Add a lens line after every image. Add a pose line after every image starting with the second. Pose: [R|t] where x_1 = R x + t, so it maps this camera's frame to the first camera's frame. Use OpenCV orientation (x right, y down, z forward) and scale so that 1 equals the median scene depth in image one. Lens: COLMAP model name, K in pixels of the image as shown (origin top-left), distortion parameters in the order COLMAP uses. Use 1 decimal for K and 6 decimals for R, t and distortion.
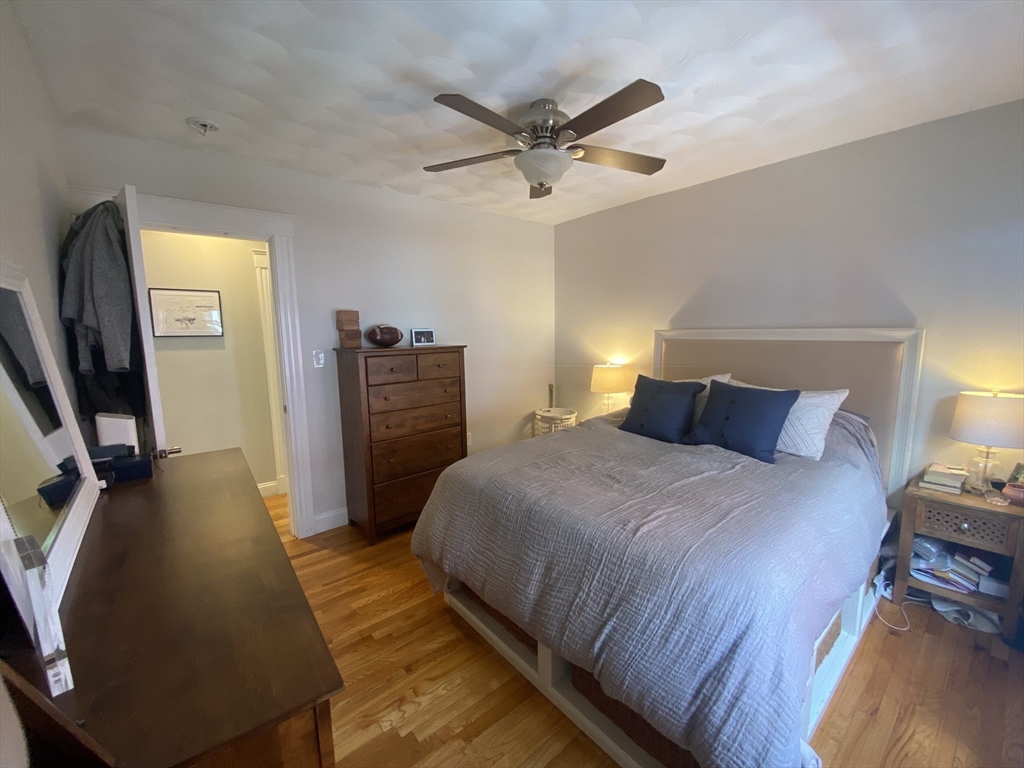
lens RADIAL K [[421.7, 0, 514.8], [0, 421.7, 382.2], [0, 0, 1]] dist [0.022230, -0.021567]
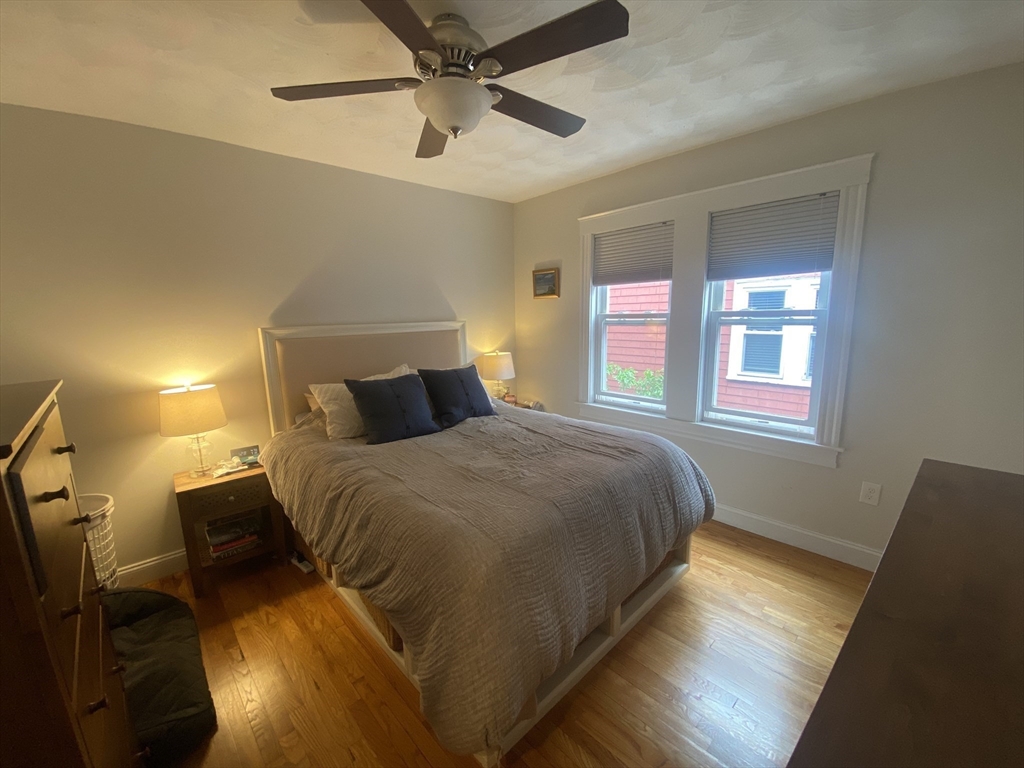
lens RADIAL K [[421.7, 0, 514.8], [0, 421.7, 382.2], [0, 0, 1]] dist [0.022230, -0.021567]
pose [[-0.066744, -0.136013, 0.988456, -0.682519], [0.159657, 0.976444, 0.145141, -0.099735], [-0.984914, 0.167502, -0.043456, 0.896087]]
